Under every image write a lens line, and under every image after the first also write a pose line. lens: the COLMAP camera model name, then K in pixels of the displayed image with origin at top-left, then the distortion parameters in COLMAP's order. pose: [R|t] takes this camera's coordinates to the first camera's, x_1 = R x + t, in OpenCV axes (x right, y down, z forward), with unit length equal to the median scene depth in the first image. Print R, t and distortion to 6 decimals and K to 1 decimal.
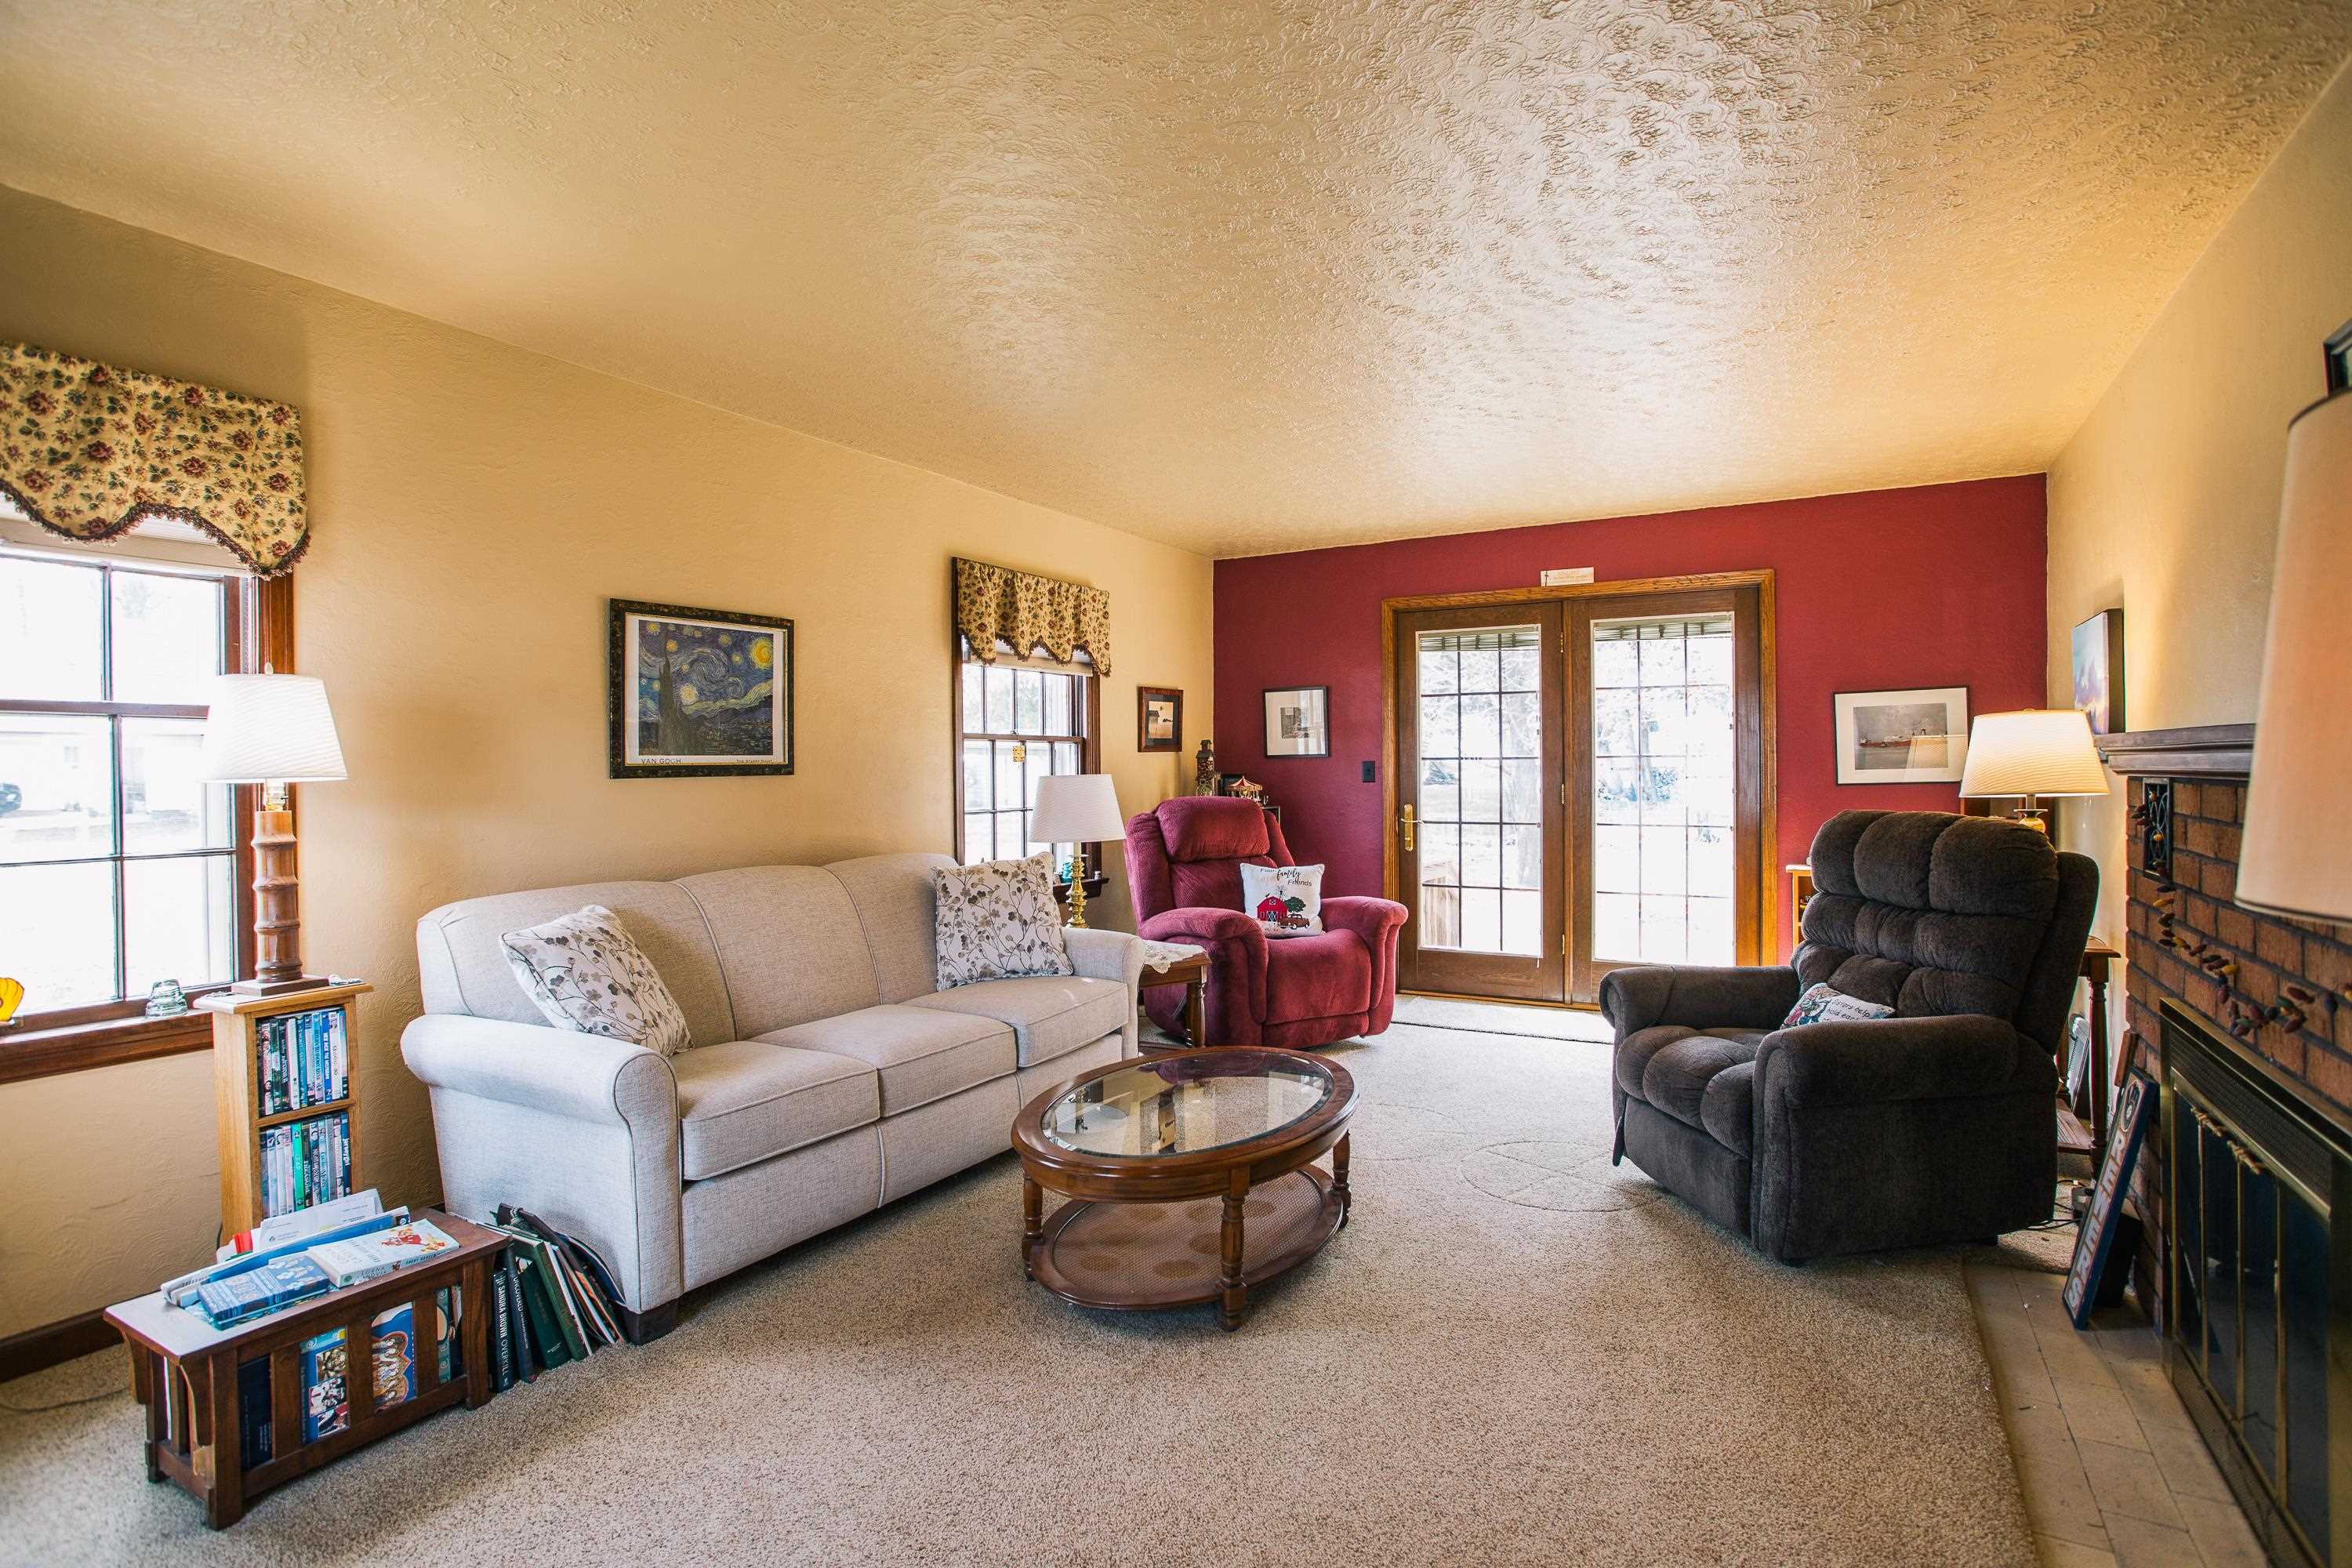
lens RADIAL K [[1135.2, 0, 1180.4], [0, 1135.2, 781.2], [0, 0, 1]] dist [-0.020002, 0.003417]
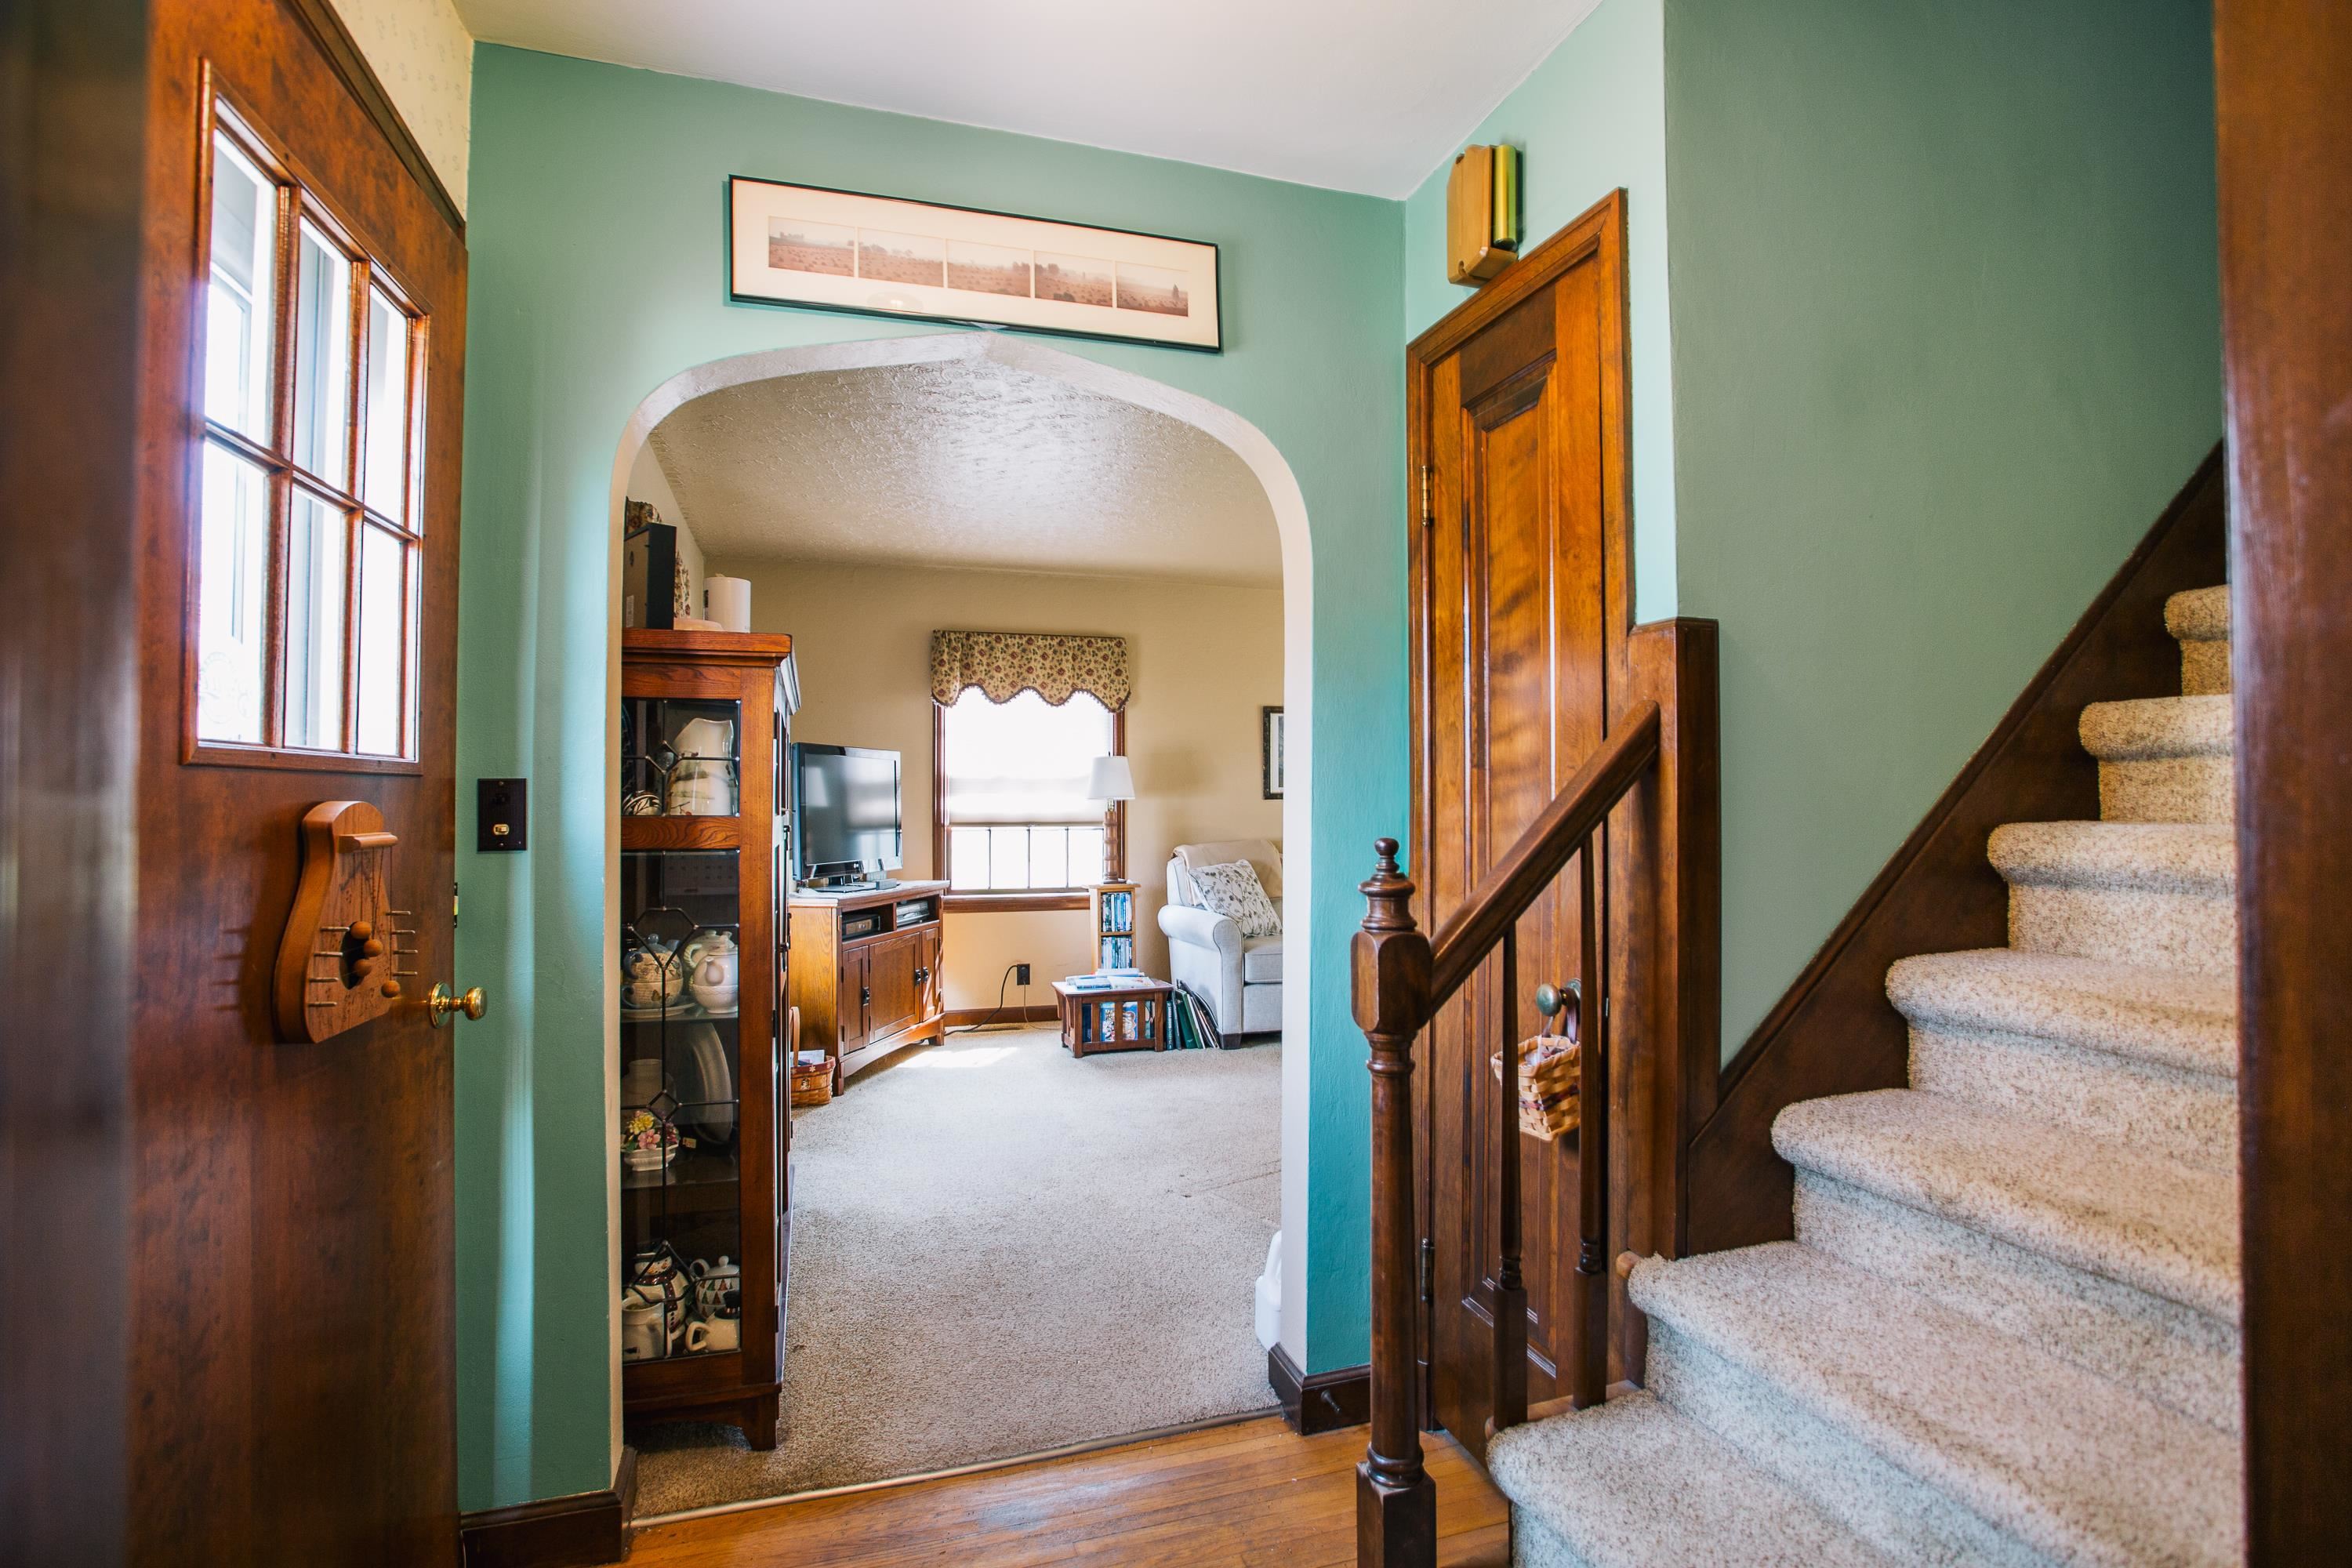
lens RADIAL K [[1135.2, 0, 1169.8], [0, 1135.2, 781.1], [0, 0, 1]] dist [-0.020002, 0.003417]
pose [[0.743886, -0.008060, -0.668258, 0.477418], [-0.009674, 0.999693, -0.022827, 0.008122], [0.668237, 0.023446, 0.743579, -0.383273]]
